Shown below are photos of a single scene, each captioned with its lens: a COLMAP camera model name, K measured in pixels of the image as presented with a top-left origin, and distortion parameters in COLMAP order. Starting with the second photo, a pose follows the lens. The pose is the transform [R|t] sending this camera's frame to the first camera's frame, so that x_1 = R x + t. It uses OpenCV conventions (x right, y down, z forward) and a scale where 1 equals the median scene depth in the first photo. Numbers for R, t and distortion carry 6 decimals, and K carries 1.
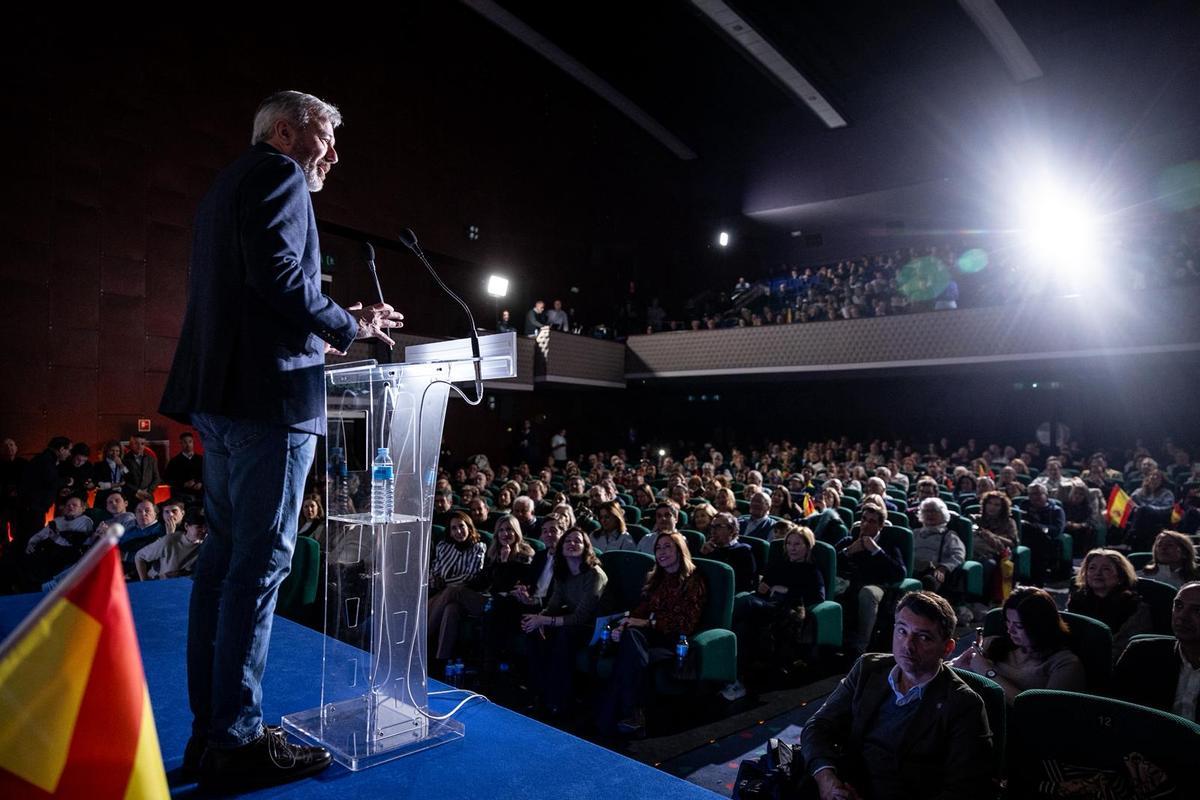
lens RADIAL K [[786.0, 0, 600.0], [0, 786.0, 400.0], [0, 0, 1]] dist [-0.043501, 0.001043]
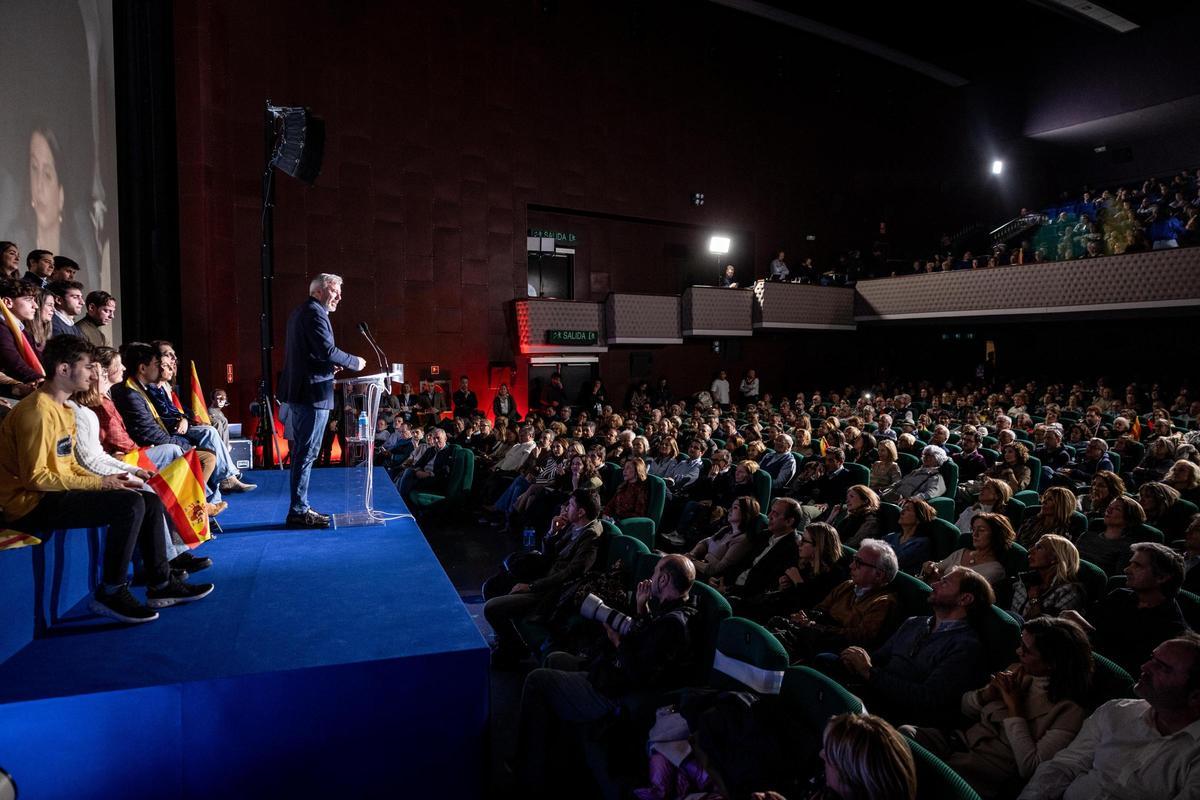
lens RADIAL K [[786.0, 0, 600.0], [0, 786.0, 400.0], [0, 0, 1]] dist [-0.043501, 0.001043]
pose [[0.908229, 0.023854, -0.417794, 0.177240], [0.015203, 0.995834, 0.089906, -0.023333], [0.418198, -0.088007, 0.904083, -0.114457]]
